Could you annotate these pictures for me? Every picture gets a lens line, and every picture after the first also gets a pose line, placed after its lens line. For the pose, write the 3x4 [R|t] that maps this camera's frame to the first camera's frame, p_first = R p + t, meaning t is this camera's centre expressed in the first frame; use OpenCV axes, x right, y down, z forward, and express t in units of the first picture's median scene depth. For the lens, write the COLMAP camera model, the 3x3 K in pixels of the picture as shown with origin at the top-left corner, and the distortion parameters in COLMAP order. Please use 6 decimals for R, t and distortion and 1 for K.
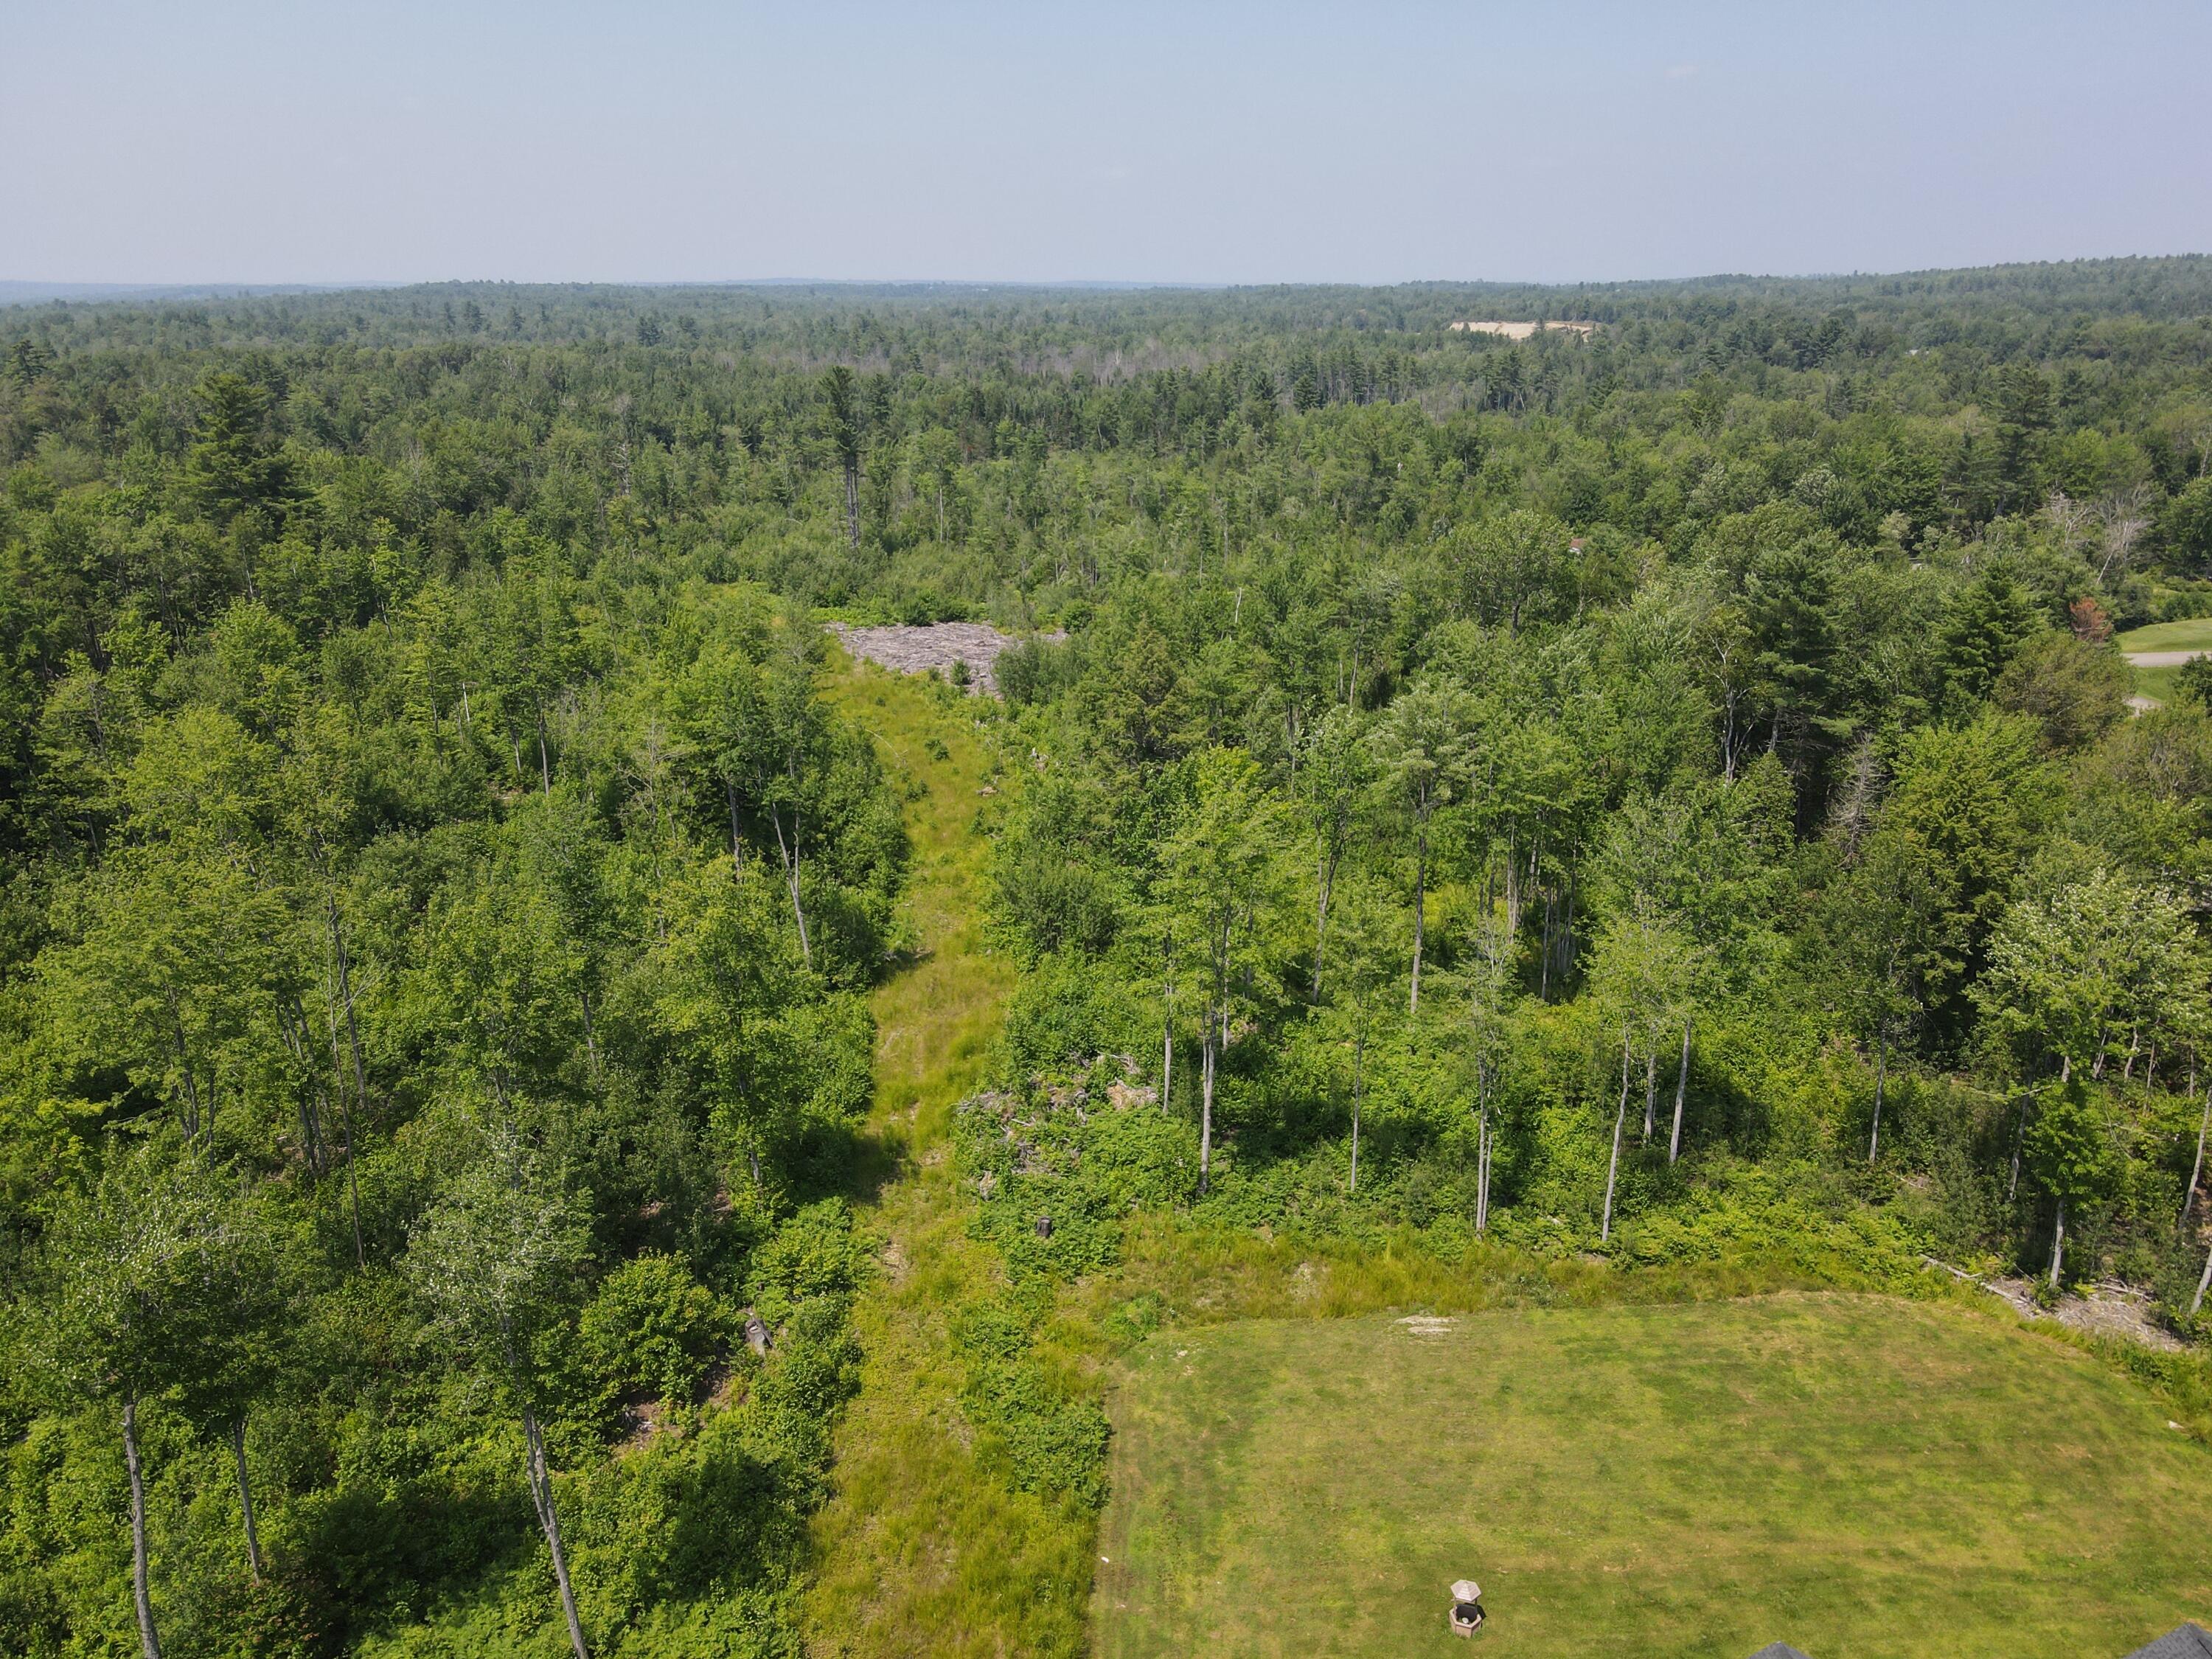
lens RADIAL K [[1619.7, 0, 1106.0], [0, 1619.7, 829.5], [0, 0, 1]] dist [-0.003634, 0.034345]
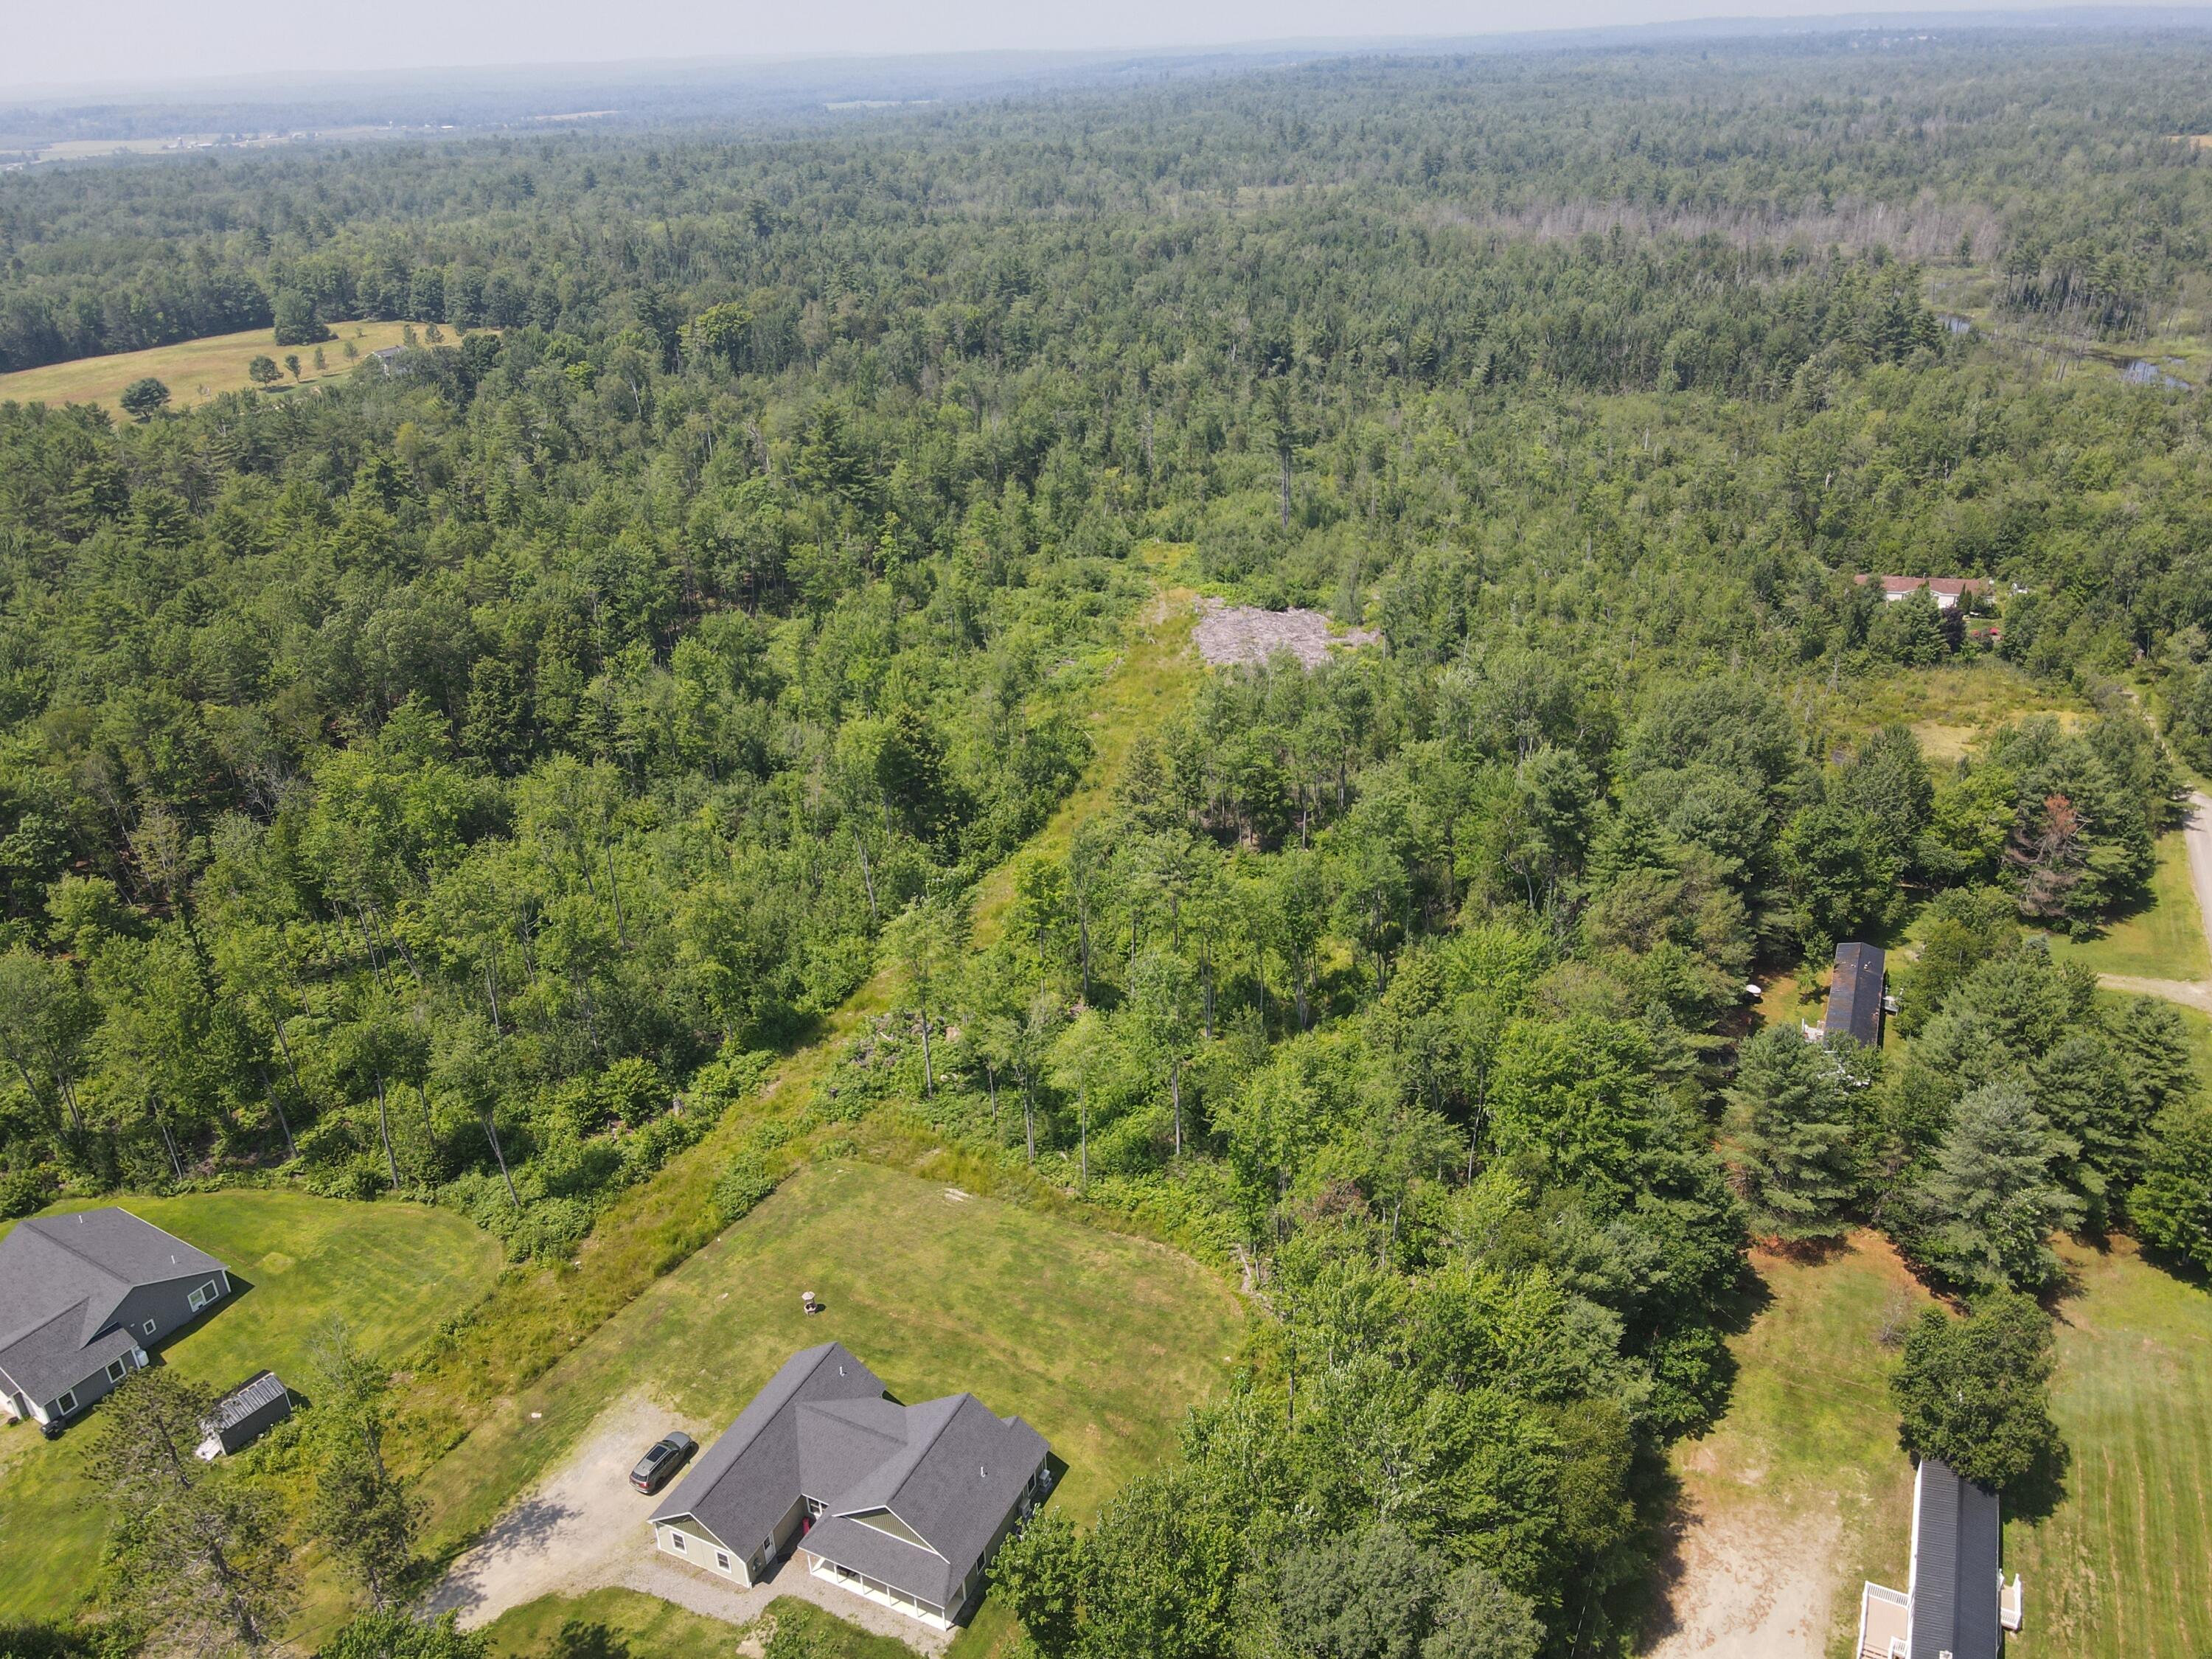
lens RADIAL K [[1619.7, 0, 1106.0], [0, 1619.7, 829.5], [0, 0, 1]] dist [-0.003634, 0.034345]
pose [[0.866272, 0.195359, -0.459790, 1.035482], [-0.128689, 0.976571, 0.172476, -0.426977], [0.482712, -0.090241, 0.871117, -0.497480]]
